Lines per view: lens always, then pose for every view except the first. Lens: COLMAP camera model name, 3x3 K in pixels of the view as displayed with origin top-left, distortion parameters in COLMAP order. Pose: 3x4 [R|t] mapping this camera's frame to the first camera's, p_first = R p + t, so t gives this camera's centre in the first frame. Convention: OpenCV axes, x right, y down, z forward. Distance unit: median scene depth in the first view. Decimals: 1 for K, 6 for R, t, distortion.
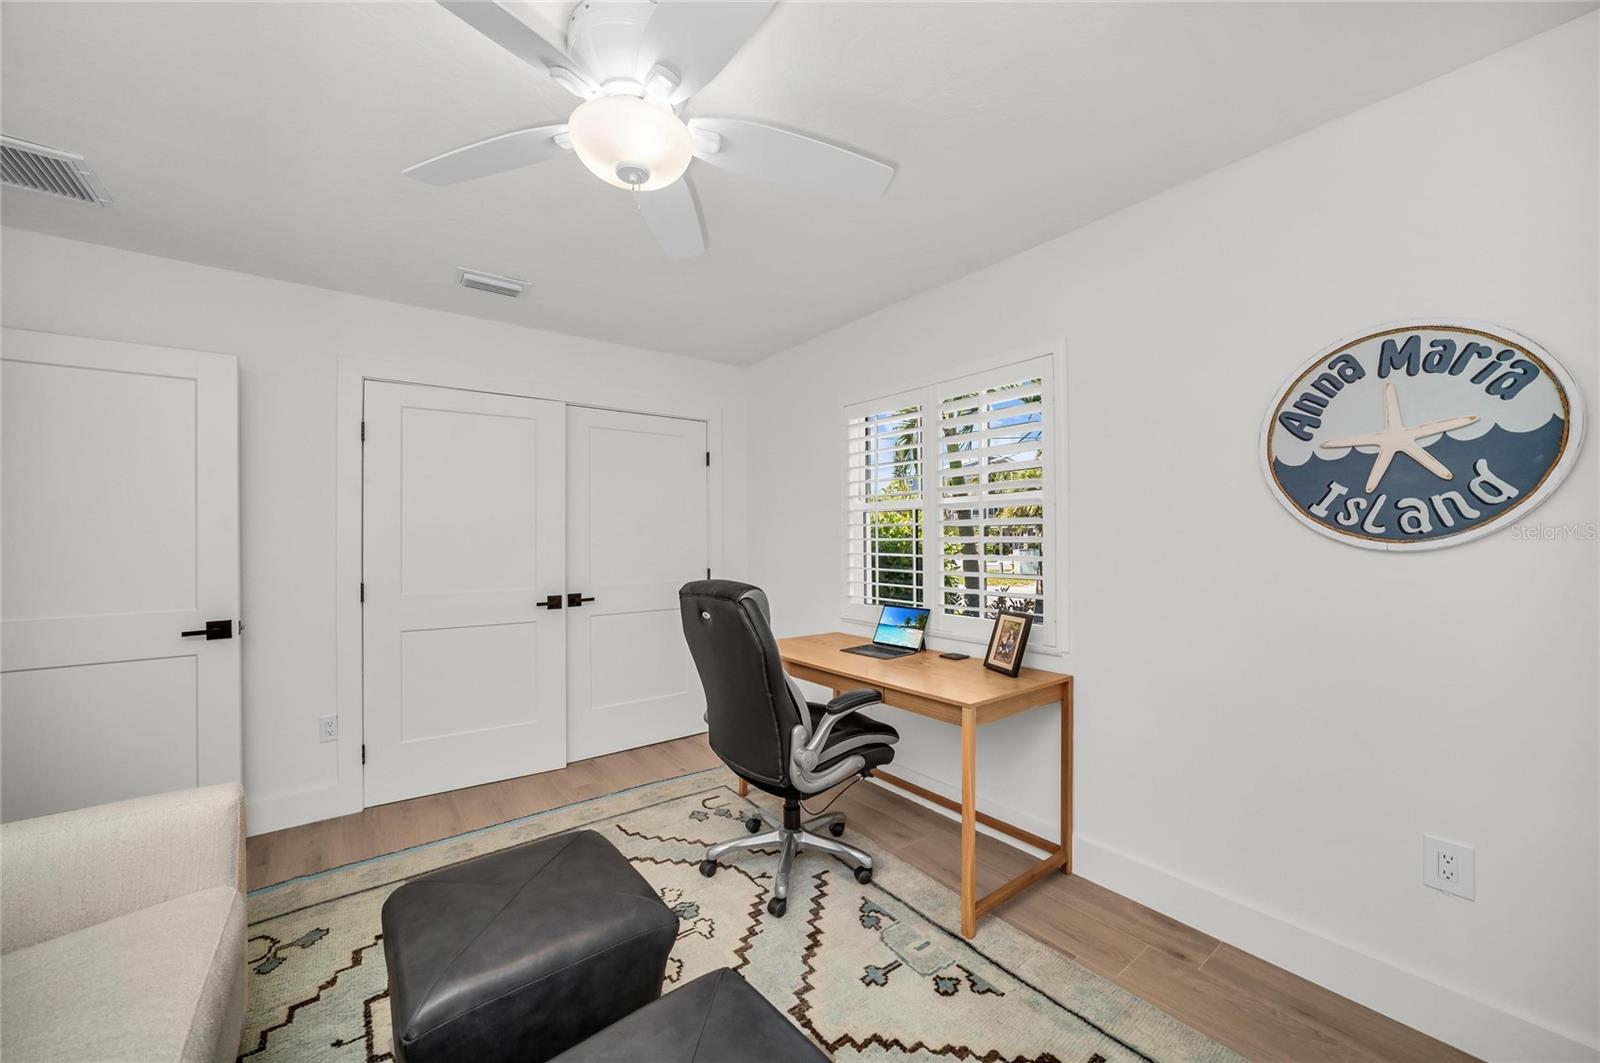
lens RADIAL K [[591.3, 0, 800.0], [0, 591.3, 531.5], [0, 0, 1]] dist [-0.026118, 0.000161]
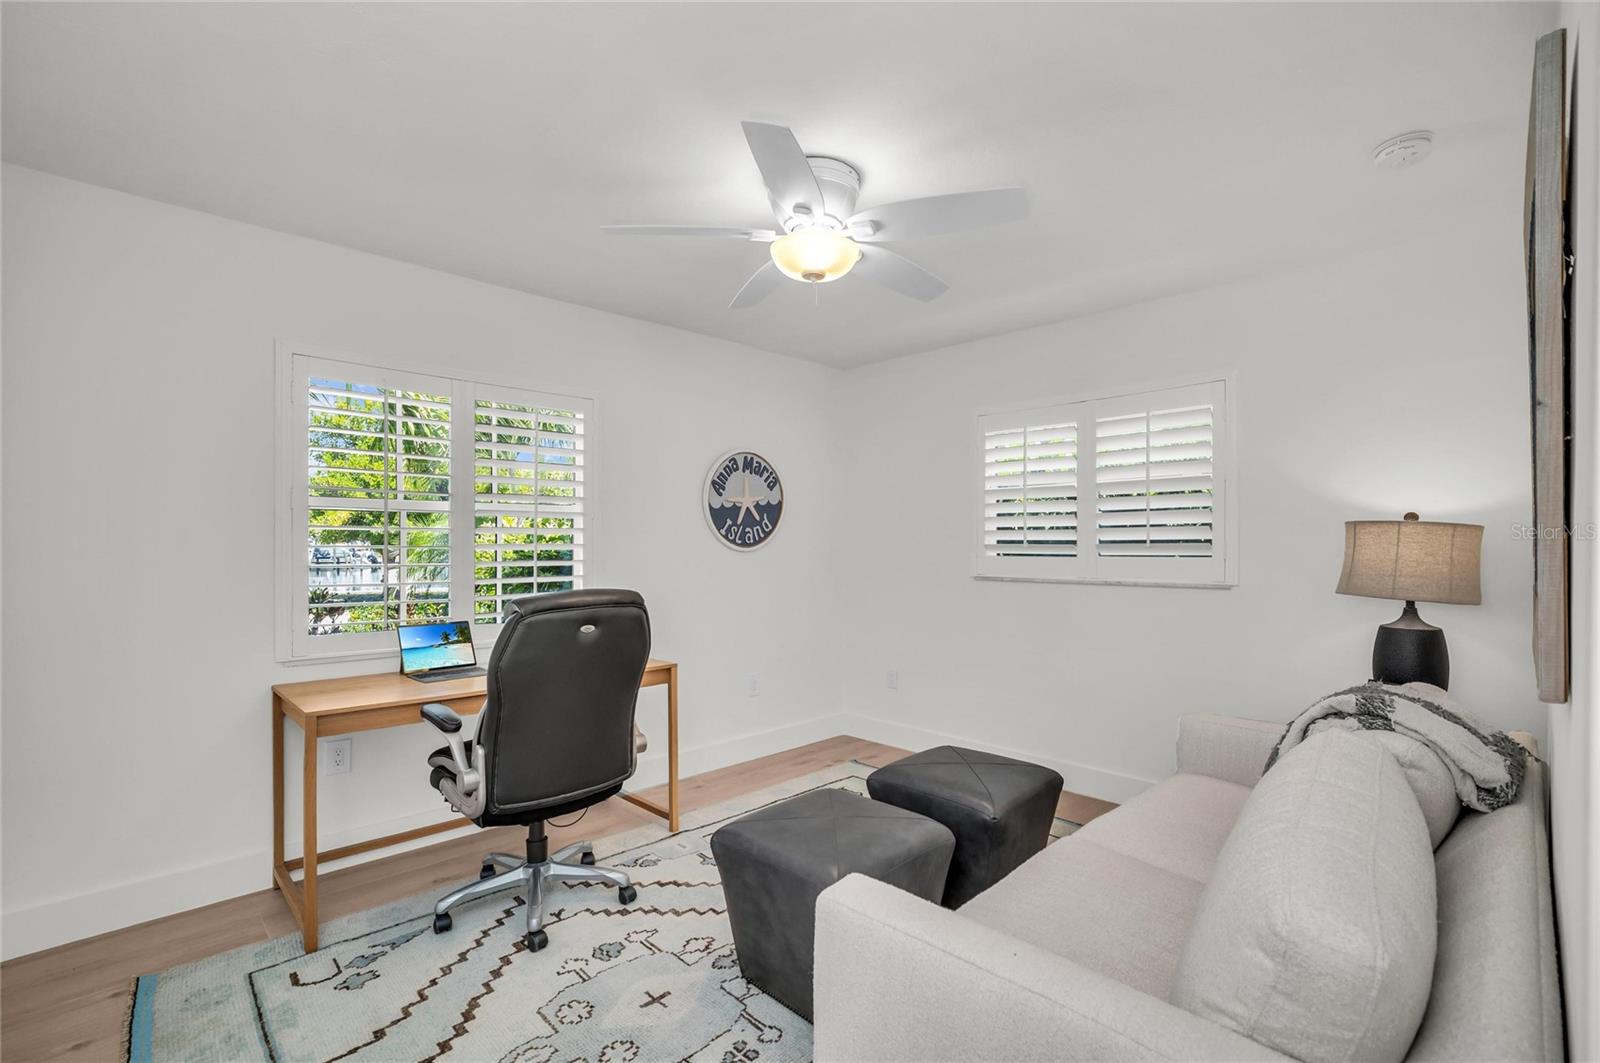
lens RADIAL K [[726.0, 0, 803.3], [0, 726.0, 538.7], [0, 0, 1]] dist [-0.014304, 0.000328]
pose [[-0.117454, 0.012241, 0.993003, -1.745685], [-0.014876, 0.999790, -0.014084, 0.020703], [-0.992967, -0.016426, -0.117247, 1.081749]]
